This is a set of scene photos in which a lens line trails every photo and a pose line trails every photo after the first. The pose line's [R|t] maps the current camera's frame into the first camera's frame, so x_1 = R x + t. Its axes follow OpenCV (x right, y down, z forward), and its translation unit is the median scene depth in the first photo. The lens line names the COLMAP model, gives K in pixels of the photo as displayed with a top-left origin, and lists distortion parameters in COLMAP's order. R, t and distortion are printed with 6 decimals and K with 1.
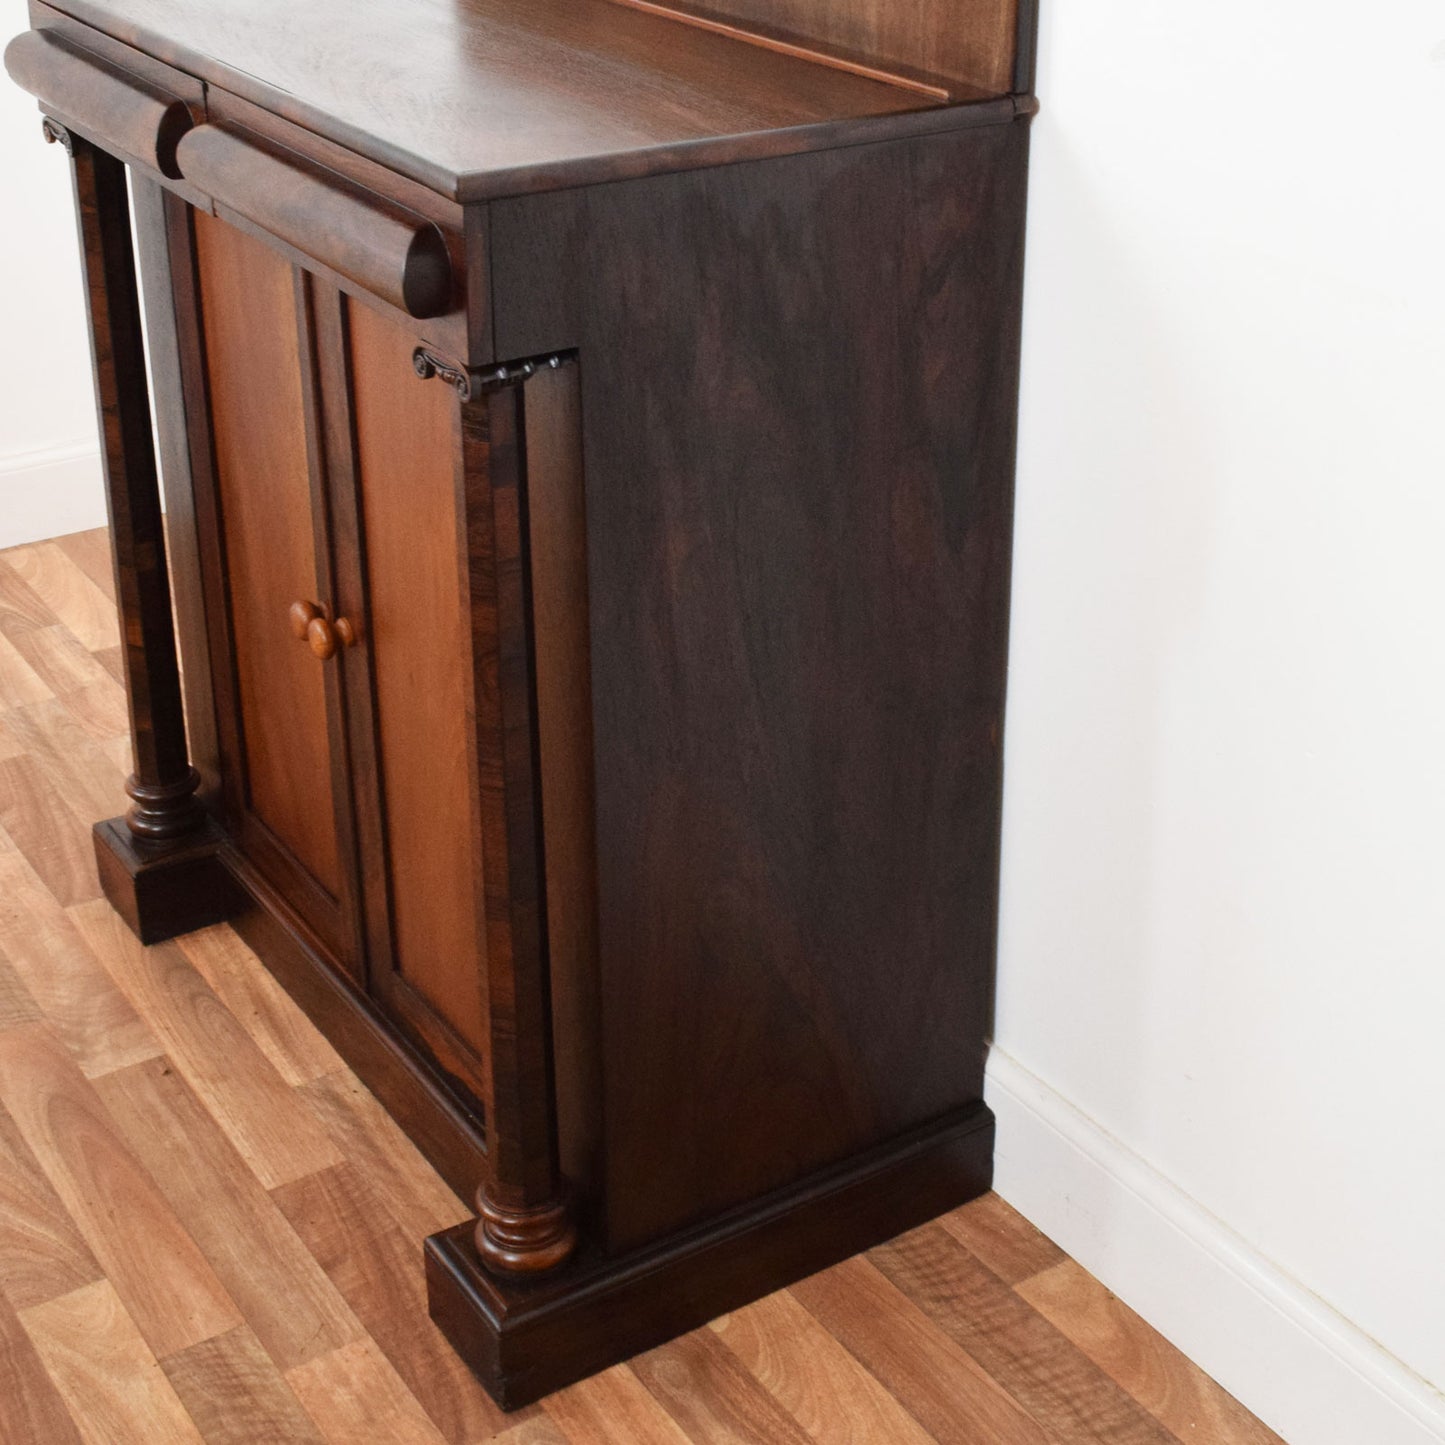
lens RADIAL K [[2321.2, 0, 794.9], [0, 2321.2, 592.5], [0, 0, 1]] dist [-0.007882, -0.042867]
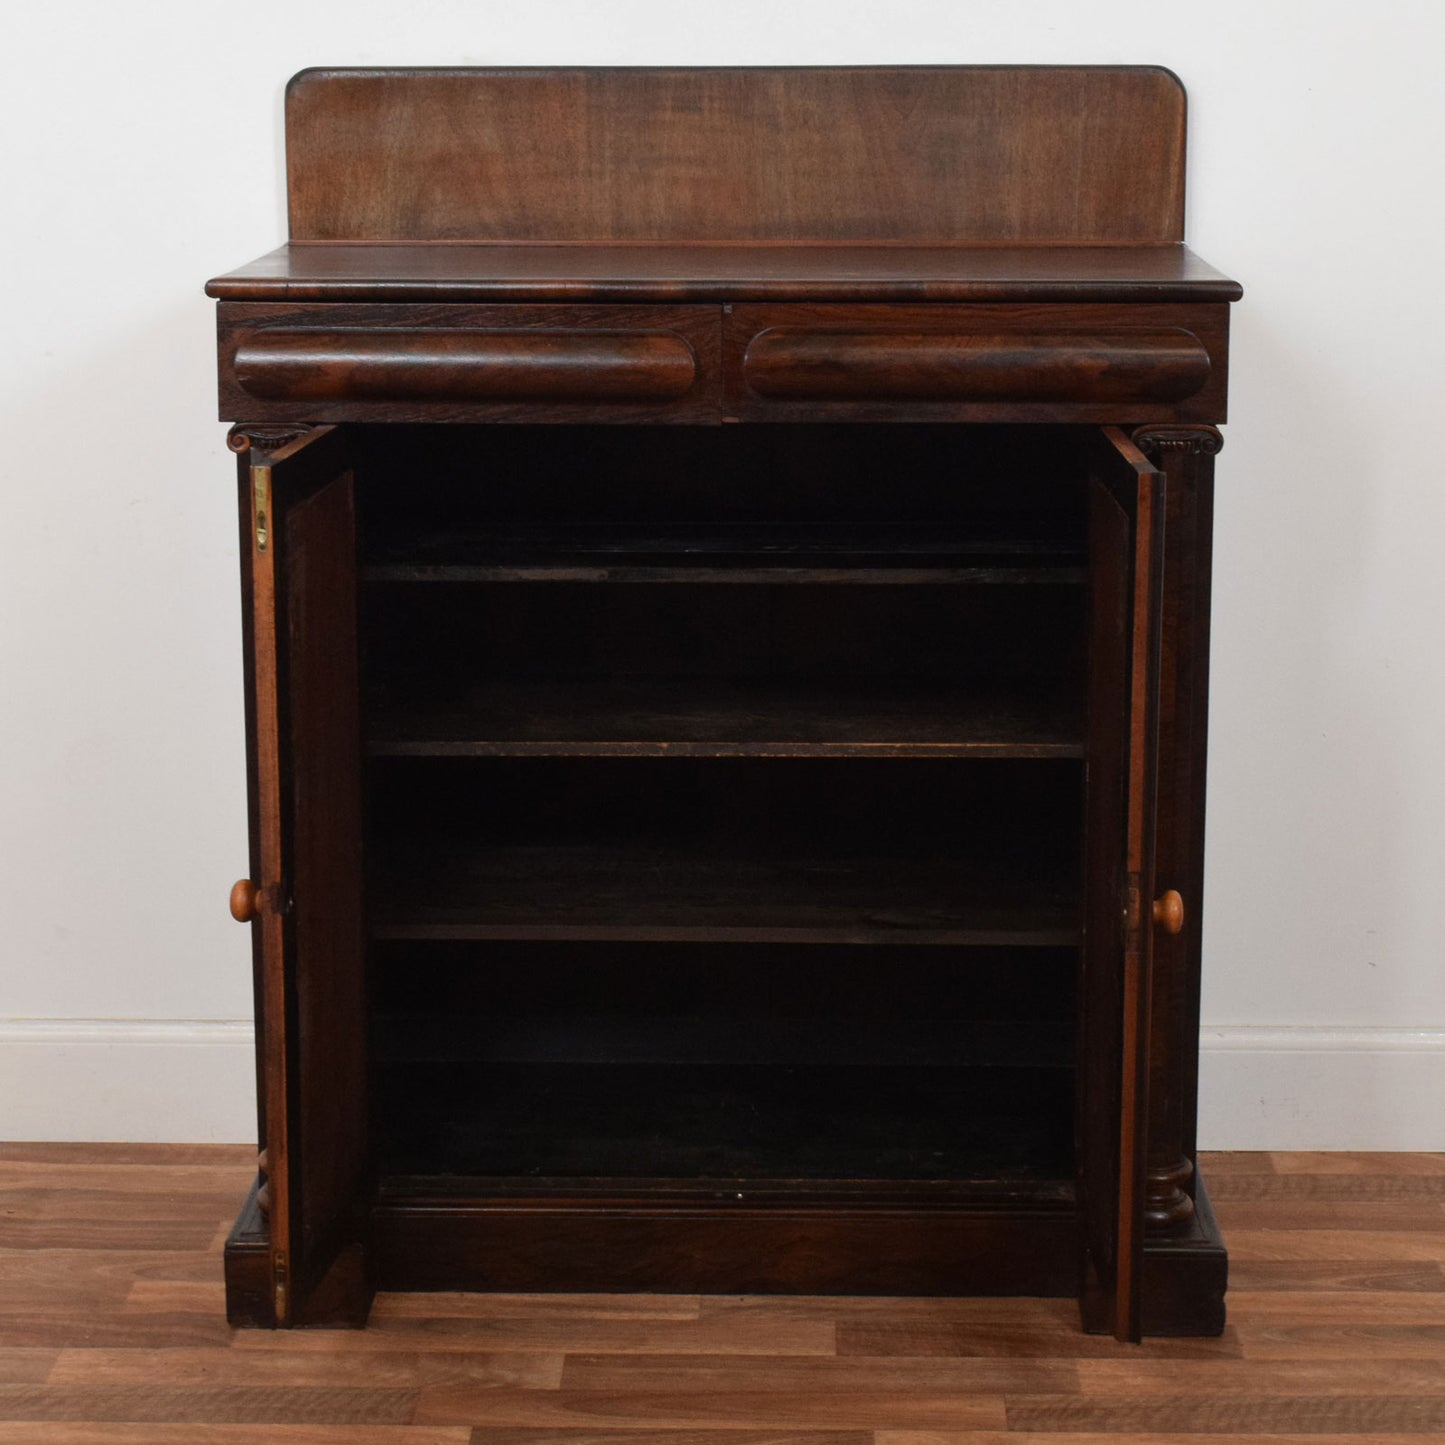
lens RADIAL K [[3269.6, 0, 728.6], [0, 3269.6, 672.9], [0, 0, 1]] dist [-0.044712, -0.093902]
pose [[0.581135, -0.174227, 0.794938, -1.255486], [0.337535, 0.940435, -0.040638, 0.013622], [-0.740508, 0.291935, 0.605328, 0.060447]]
